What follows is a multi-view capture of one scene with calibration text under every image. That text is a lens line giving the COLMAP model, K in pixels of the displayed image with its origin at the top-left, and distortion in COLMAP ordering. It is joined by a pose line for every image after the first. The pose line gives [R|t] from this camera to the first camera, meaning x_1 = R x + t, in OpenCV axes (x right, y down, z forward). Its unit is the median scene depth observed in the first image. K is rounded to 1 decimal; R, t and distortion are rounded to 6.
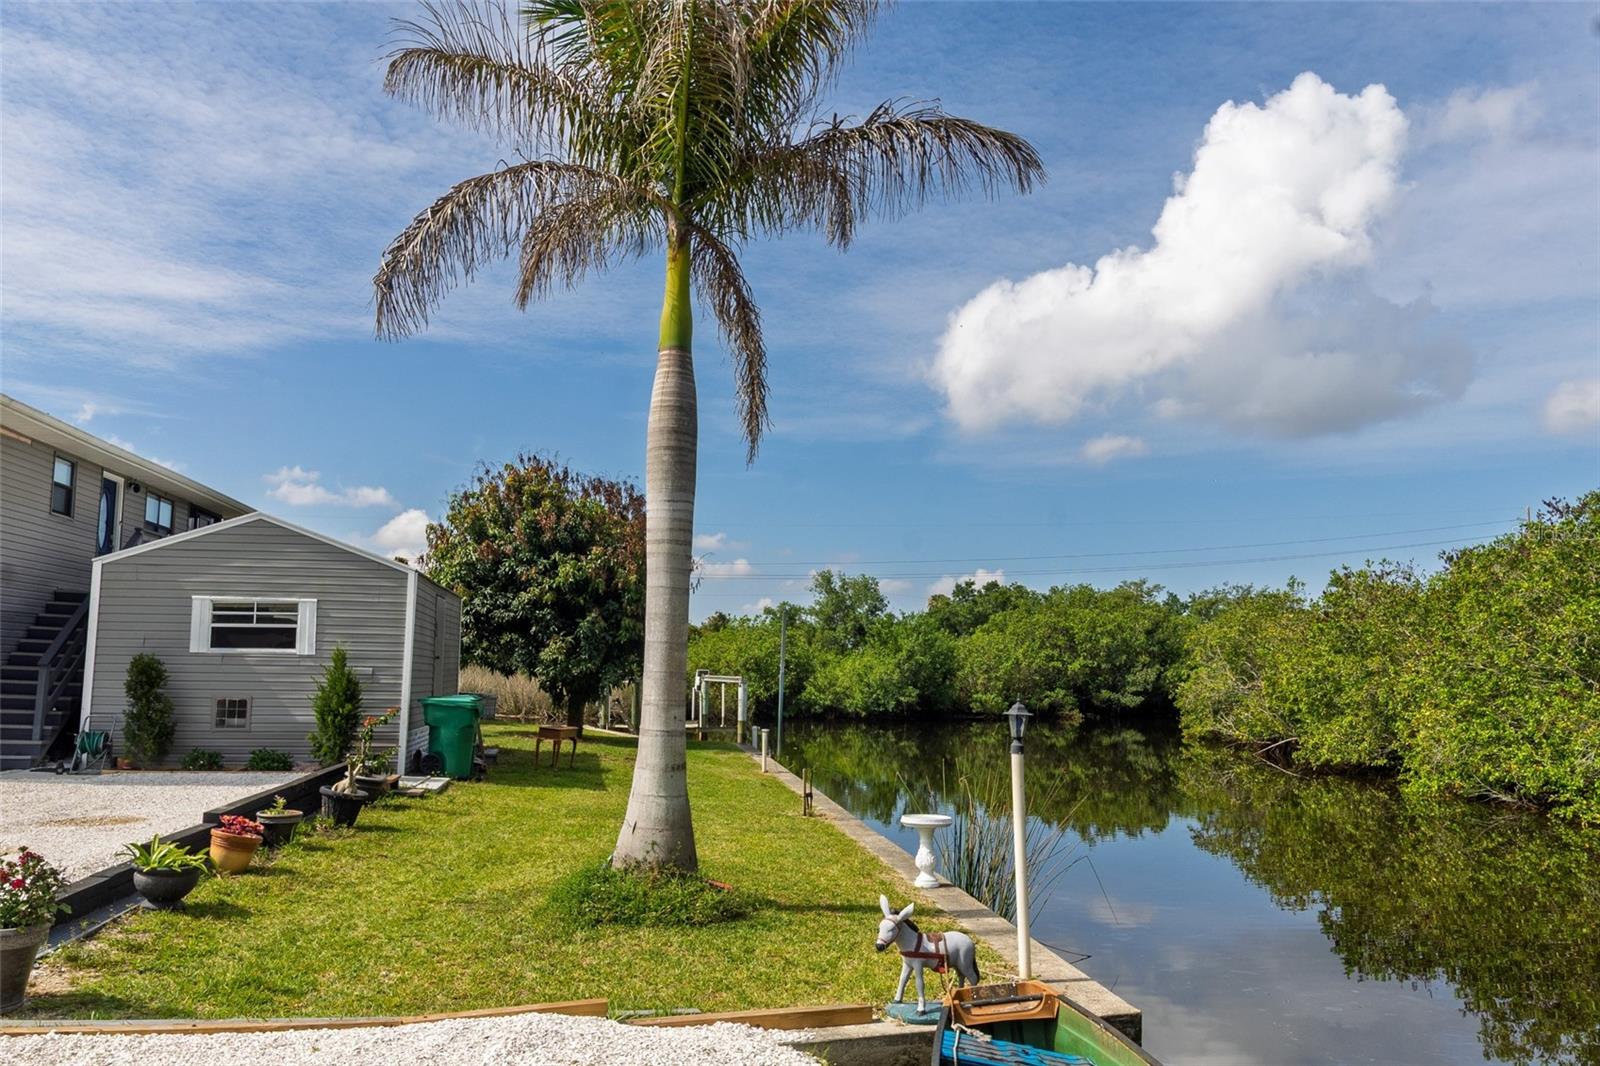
lens RADIAL K [[1288.6, 0, 800.0], [0, 1288.6, 533.0], [0, 0, 1]] dist [-0.001172, 0.002514]
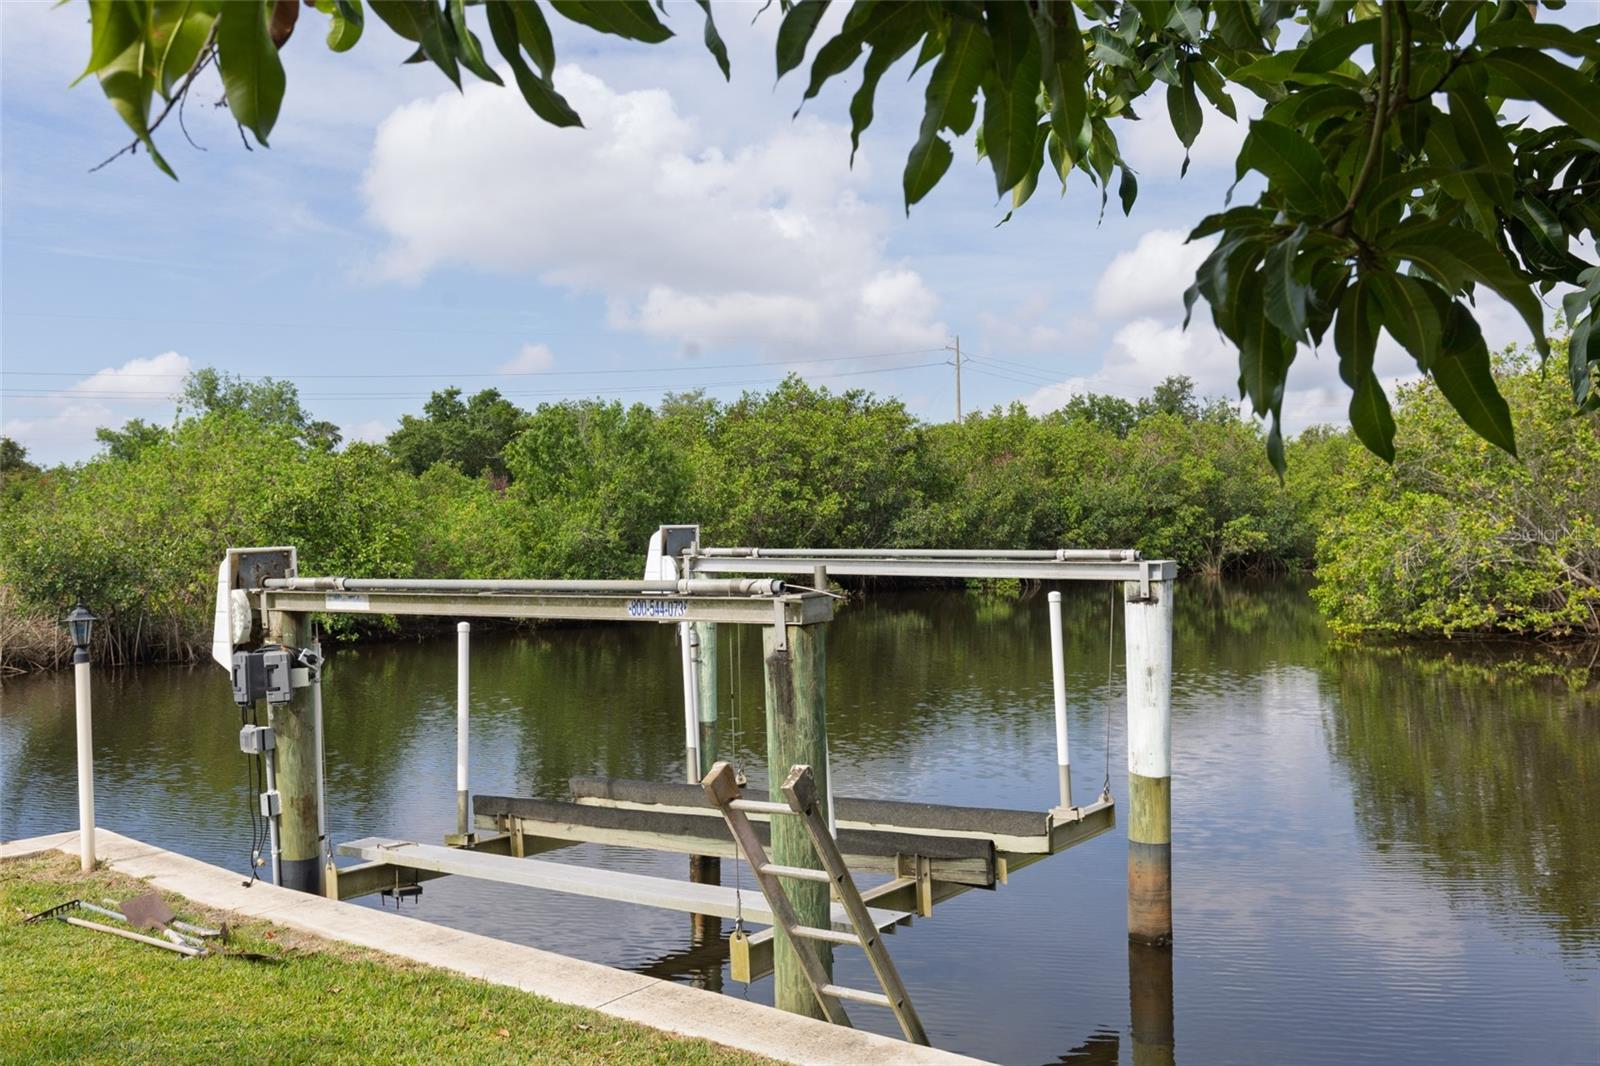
lens RADIAL K [[1401.1, 0, 800.0], [0, 1401.1, 533.0], [0, 0, 1]] dist [0.005886, 0.001359]
pose [[0.874313, -0.027221, 0.484598, -0.667552], [-0.027836, 0.993971, 0.106055, 0.312606], [-0.484563, -0.106215, 0.868284, 2.977718]]
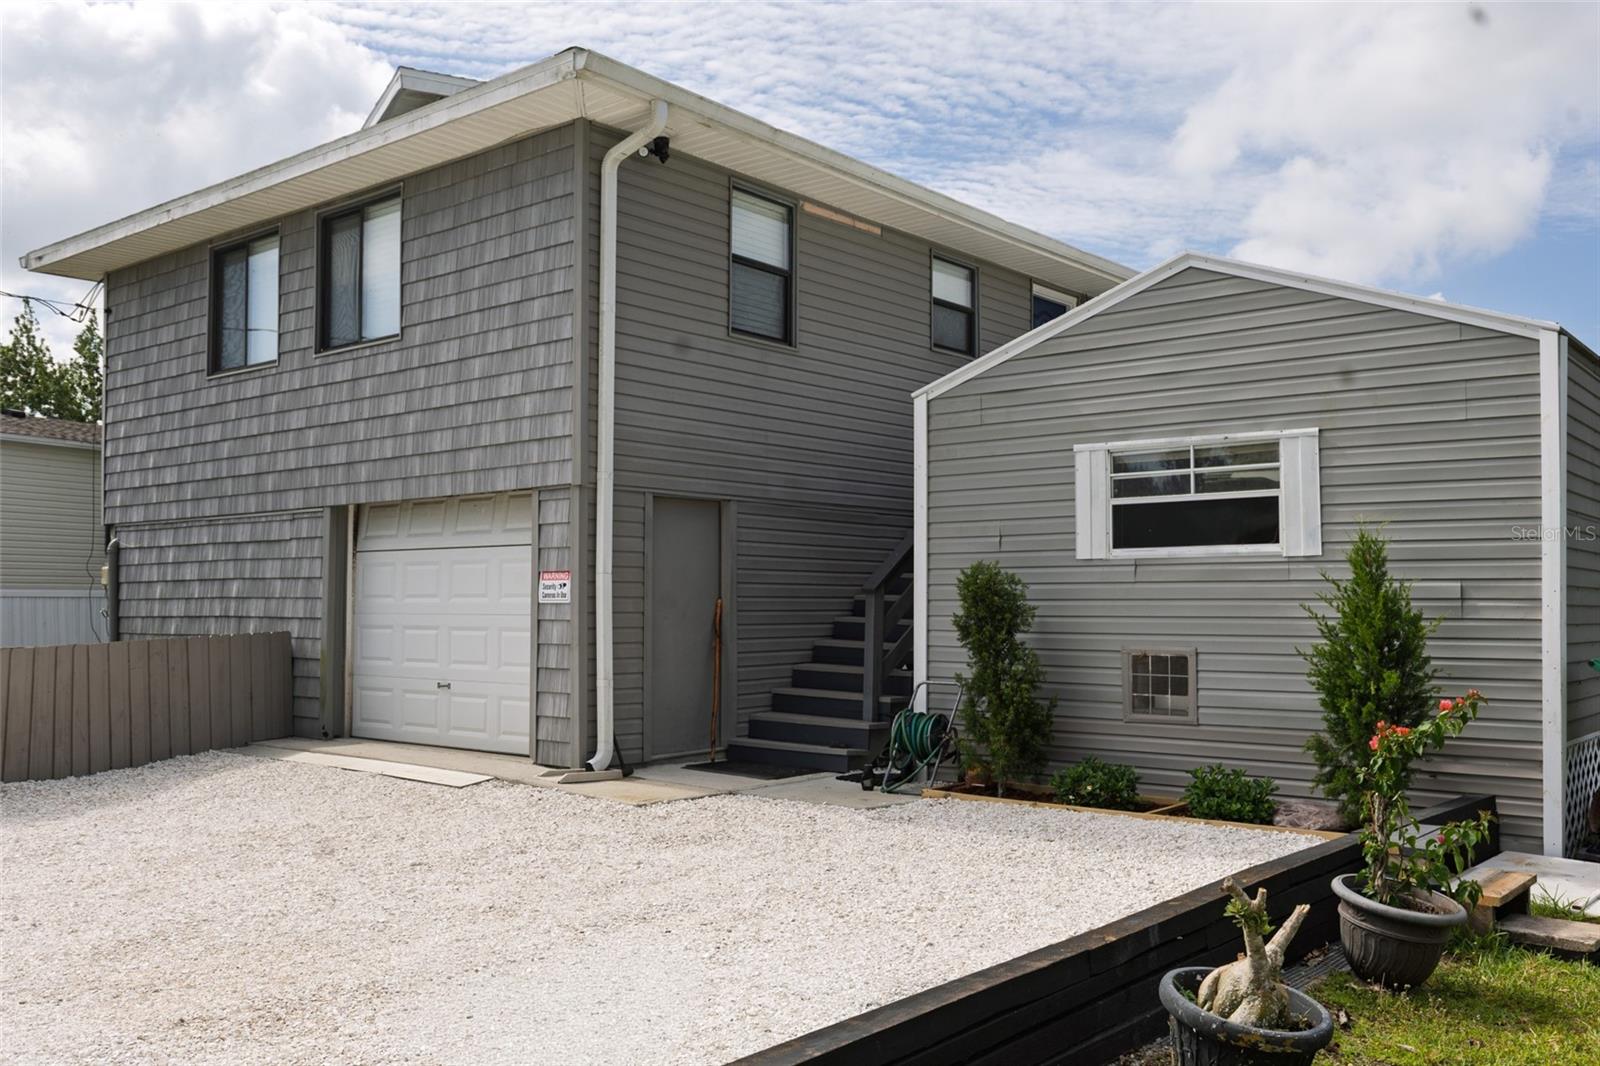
lens RADIAL K [[1391.9, 0, 806.2], [0, 1391.9, 556.9], [0, 0, 1]] dist [-0.002759, -0.002474]
pose [[0.668454, -0.037973, -0.742783, -0.144470], [0.088272, 0.995688, 0.028537, 0.066435], [0.738497, -0.084643, 0.668923, 0.557832]]
